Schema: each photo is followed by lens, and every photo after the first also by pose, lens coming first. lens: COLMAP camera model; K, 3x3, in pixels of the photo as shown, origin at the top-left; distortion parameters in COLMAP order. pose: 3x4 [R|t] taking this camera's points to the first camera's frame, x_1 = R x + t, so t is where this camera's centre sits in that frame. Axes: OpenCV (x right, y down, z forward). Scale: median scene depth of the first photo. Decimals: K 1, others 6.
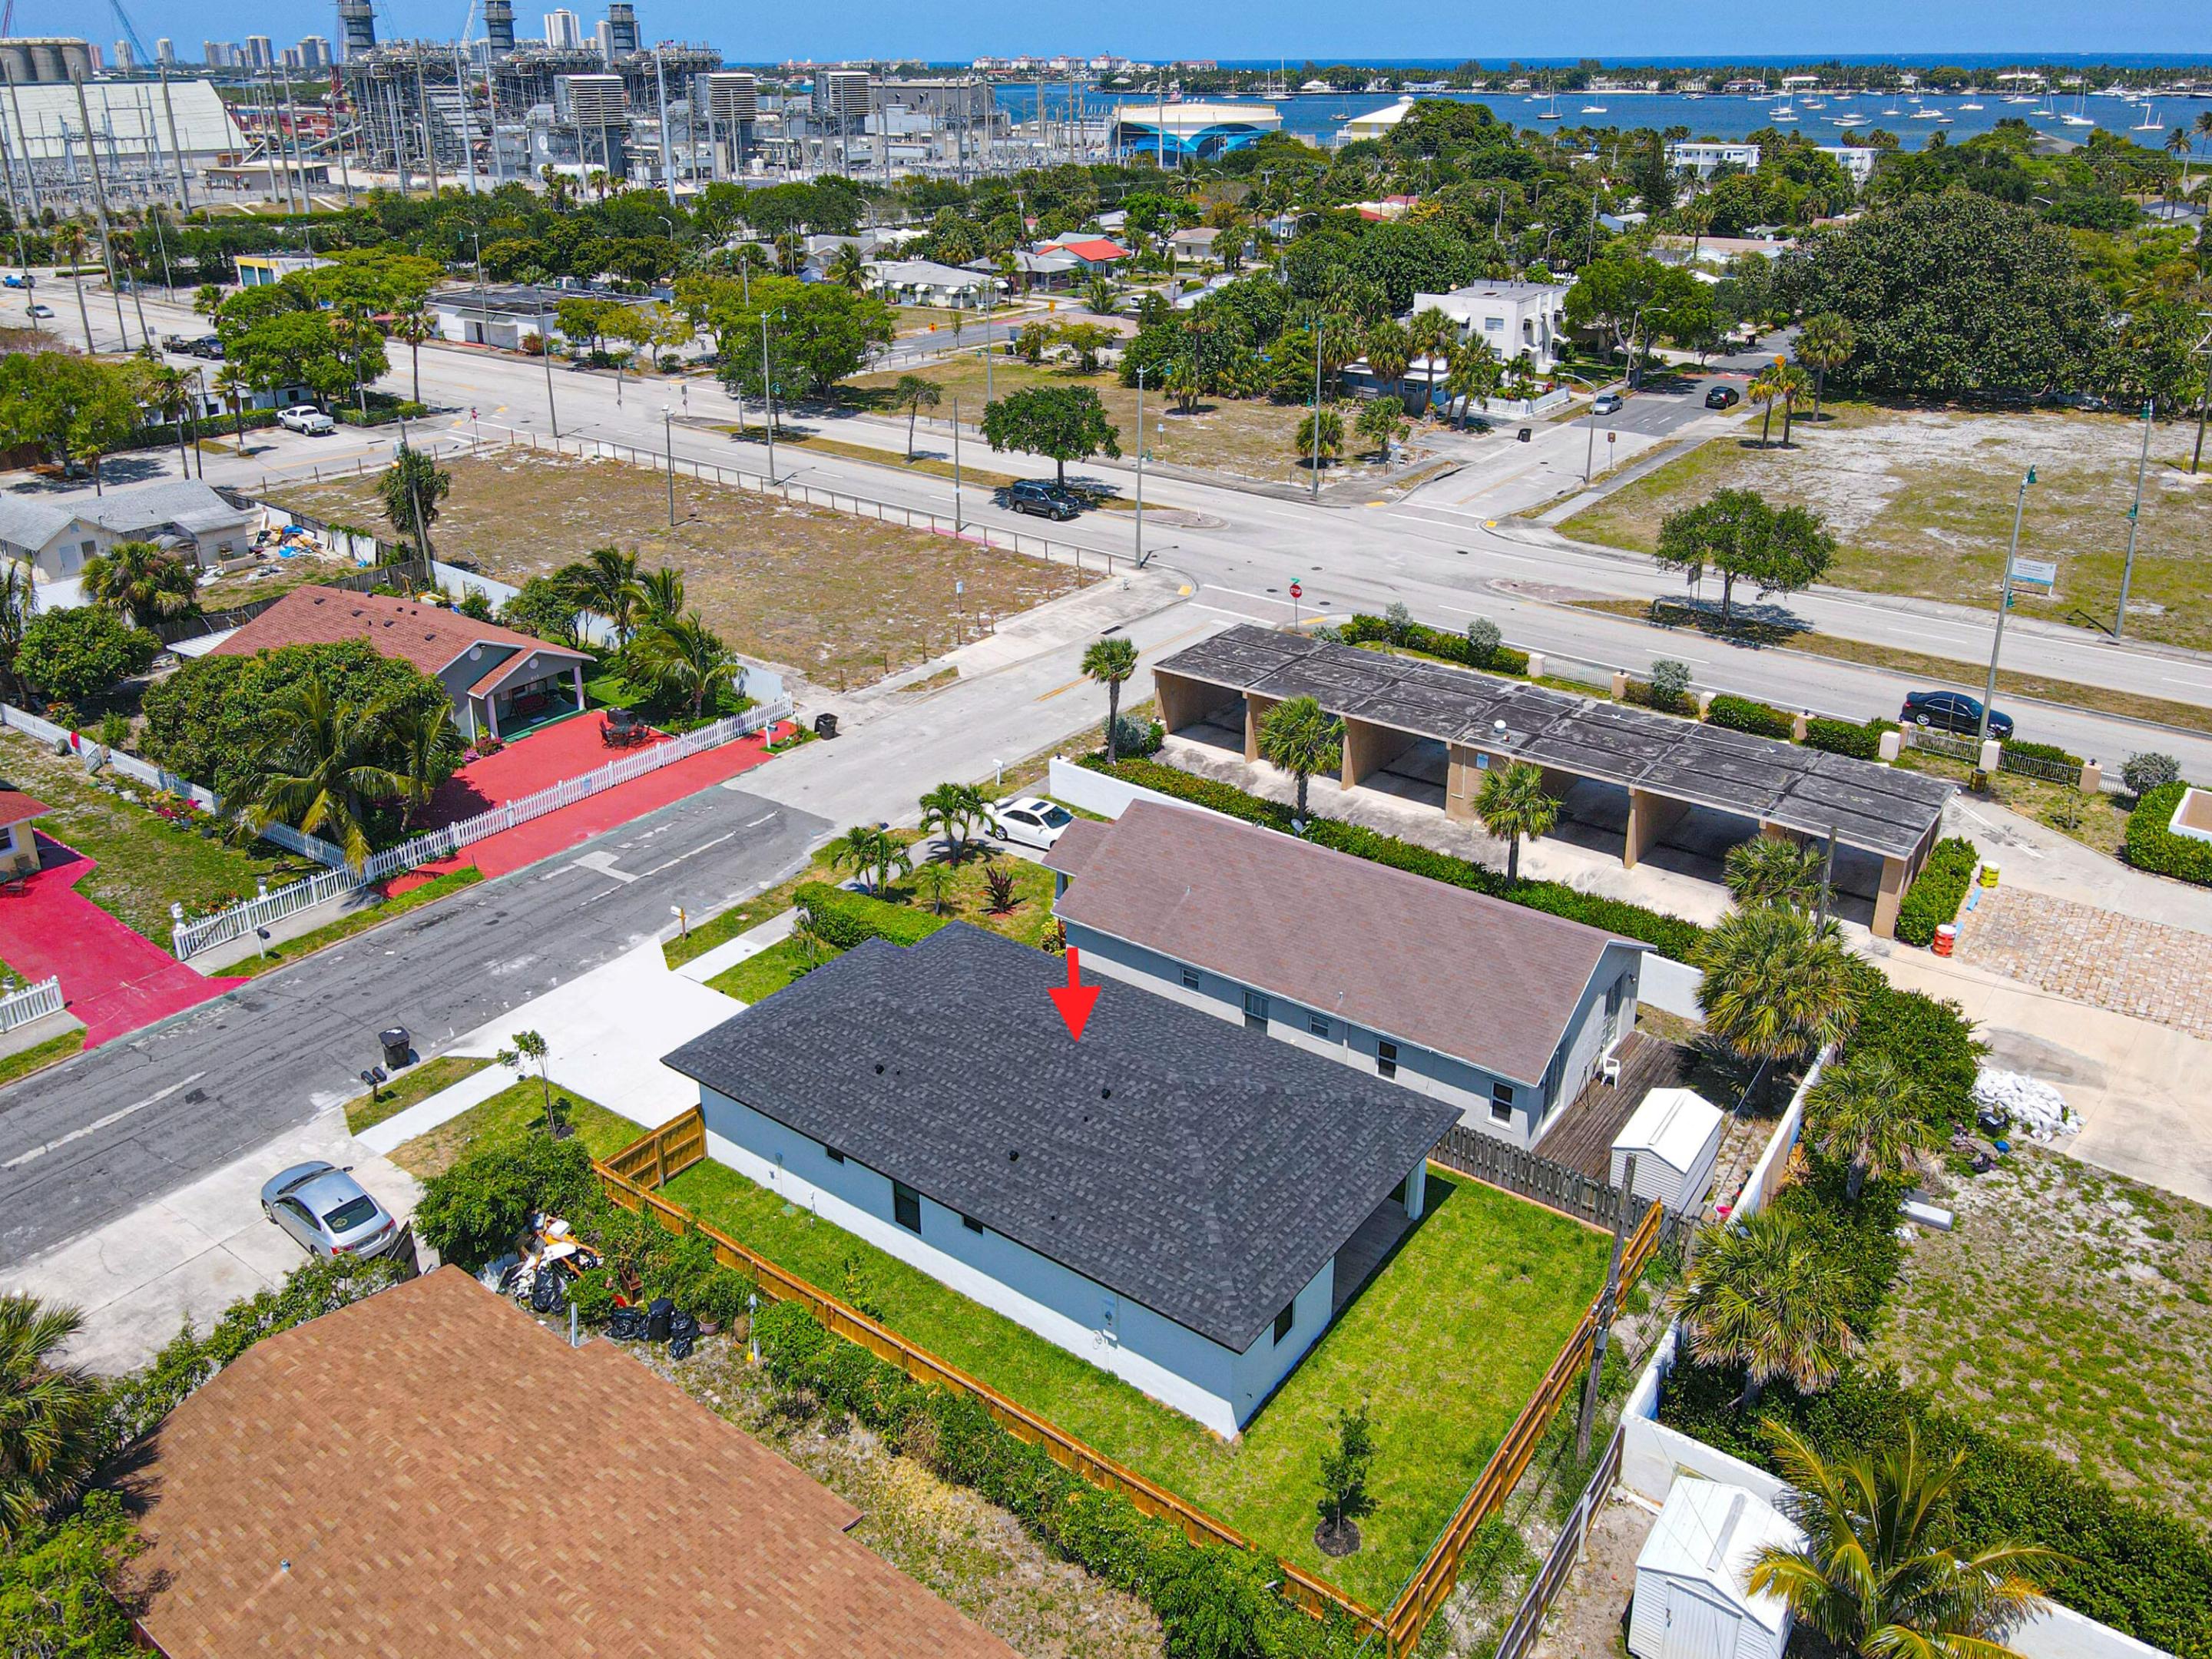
lens RADIAL K [[1594.9, 0, 1106.0], [0, 1594.9, 829.5], [0, 0, 1]] dist [-0.005034, 0.026636]
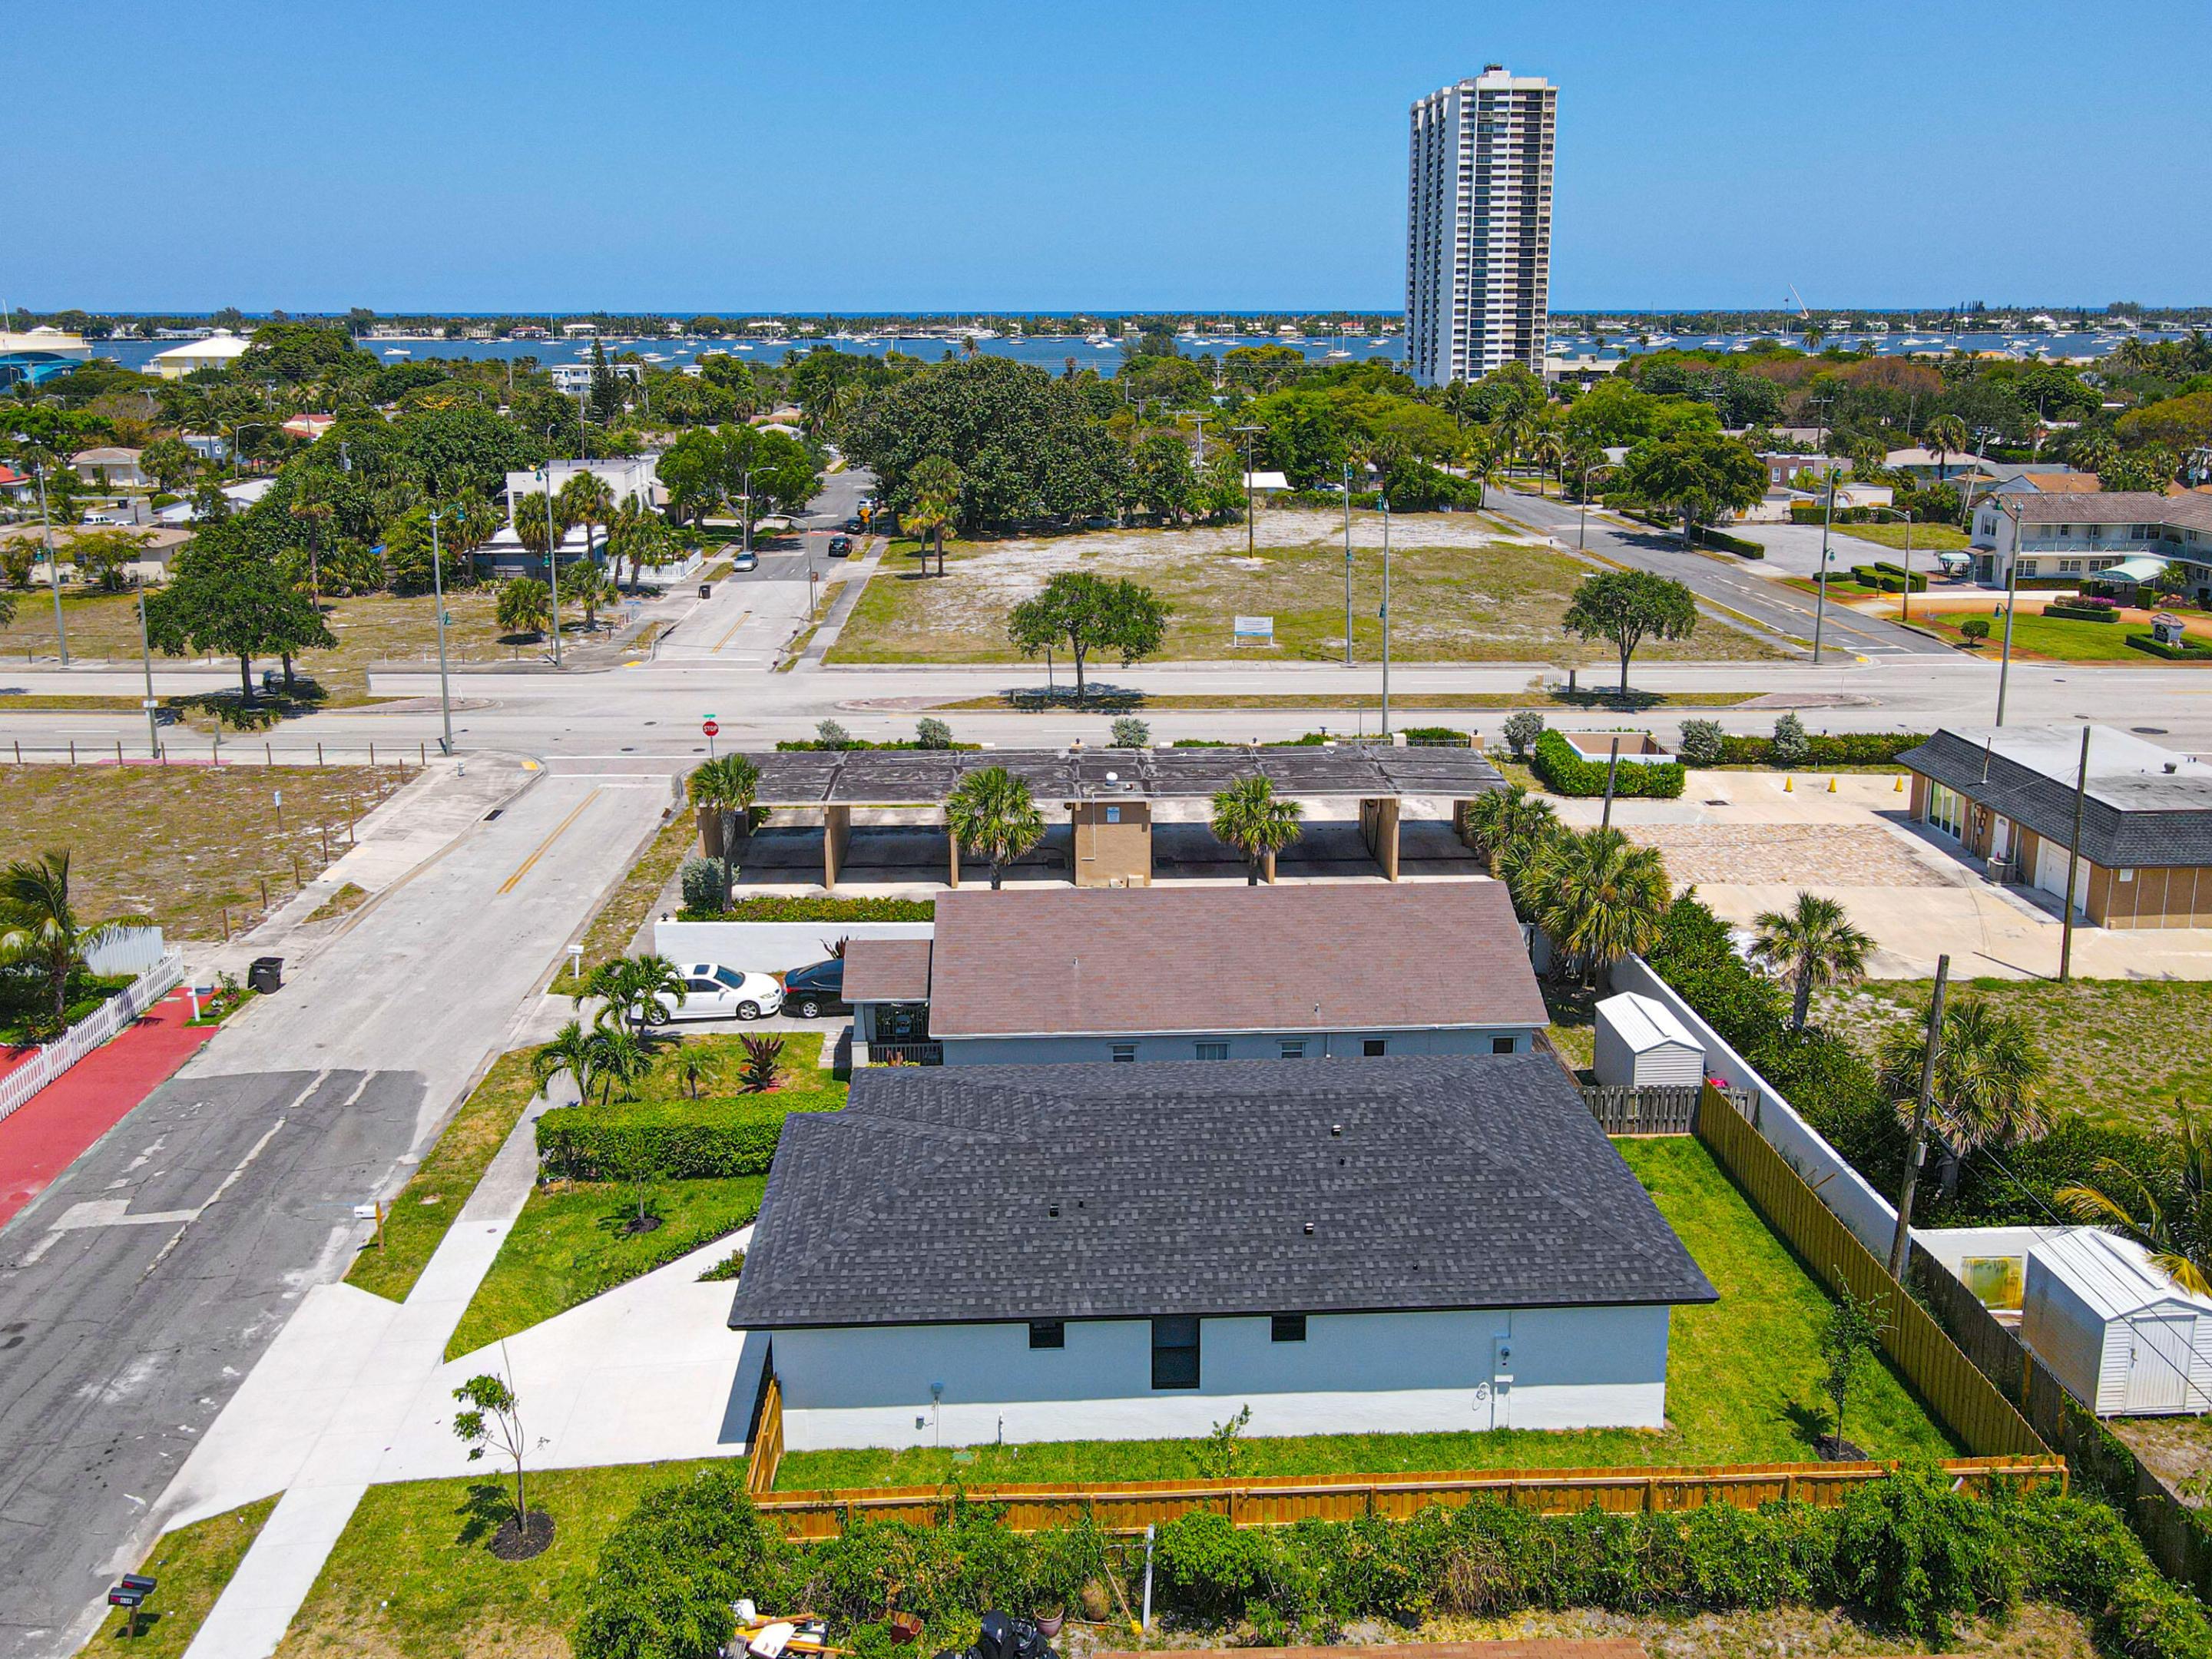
lens RADIAL K [[1634.2, 0, 1099.9], [0, 1634.2, 830.1], [0, 0, 1]] dist [-0.013242, 0.046355]
pose [[0.778548, -0.189138, 0.598407, -0.297287], [0.272025, 0.960981, -0.050176, 0.011237], [-0.565567, 0.201846, 0.799620, 0.175869]]
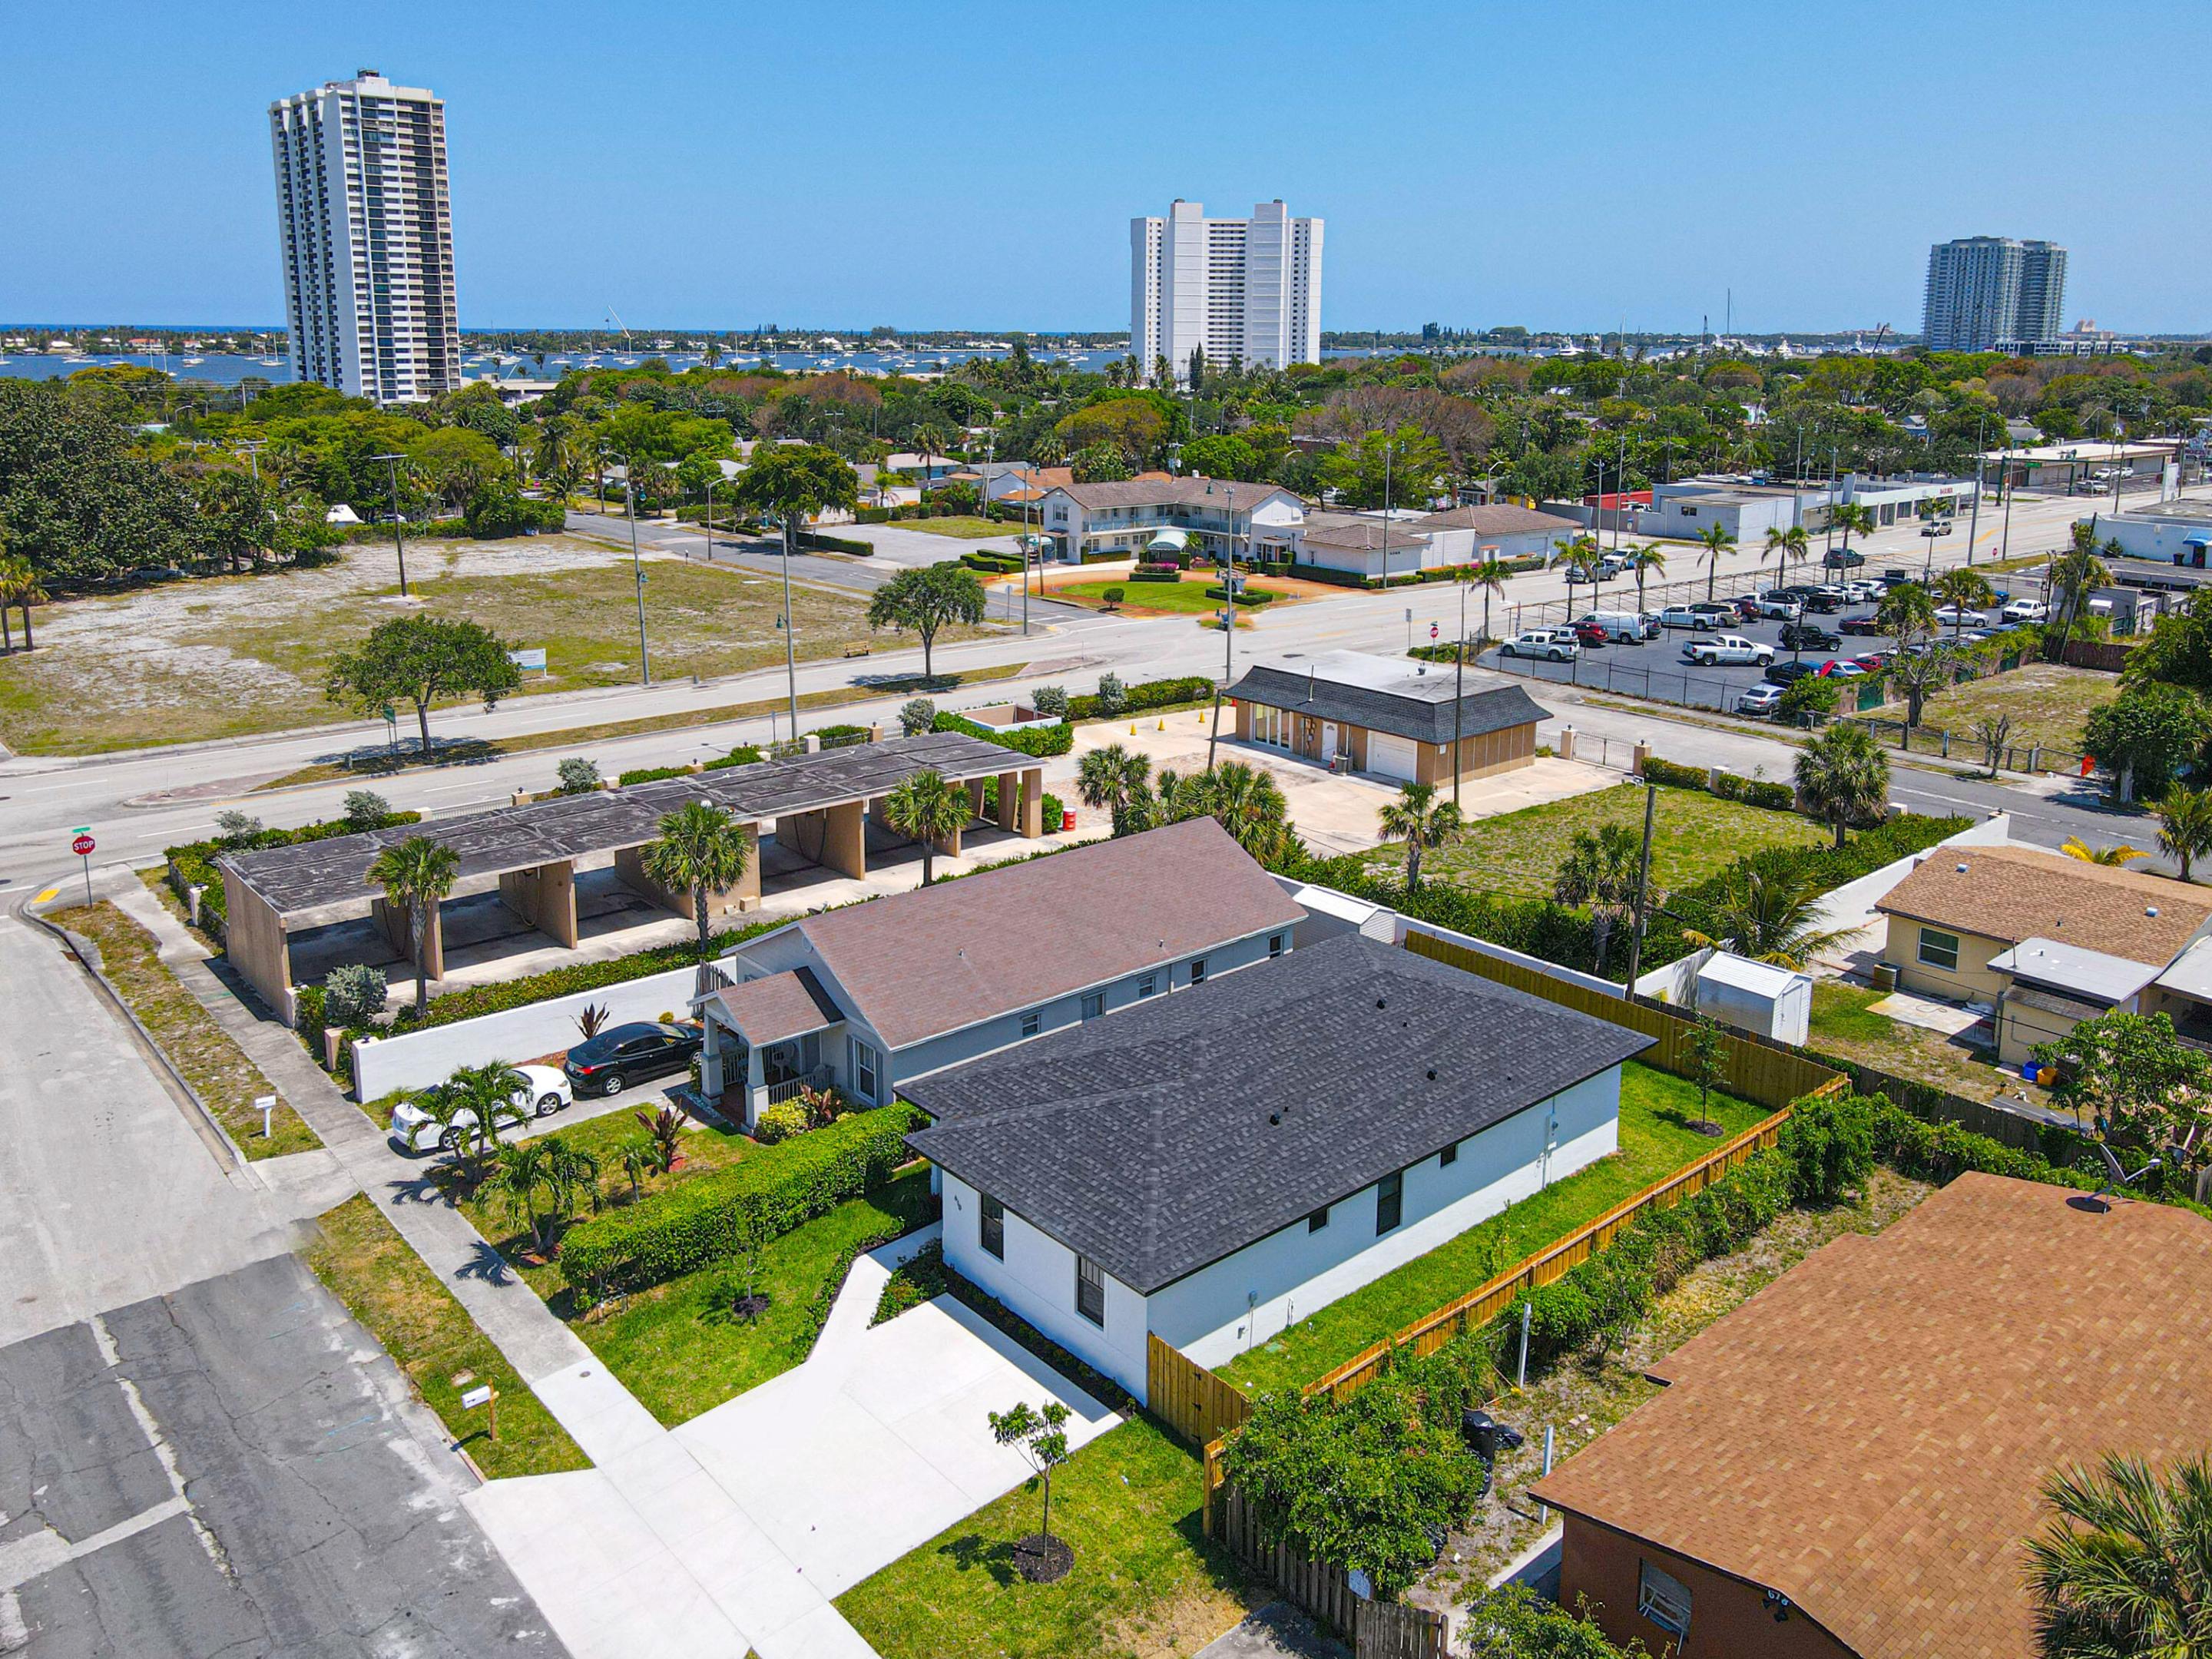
lens RADIAL K [[1634.2, 0, 1099.9], [0, 1634.2, 830.1], [0, 0, 1]] dist [-0.013242, 0.046355]
pose [[0.229364, -0.281225, 0.931829, -0.511208], [0.417812, 0.893110, 0.166698, -0.096799], [-0.879105, 0.351095, 0.322346, 0.396656]]
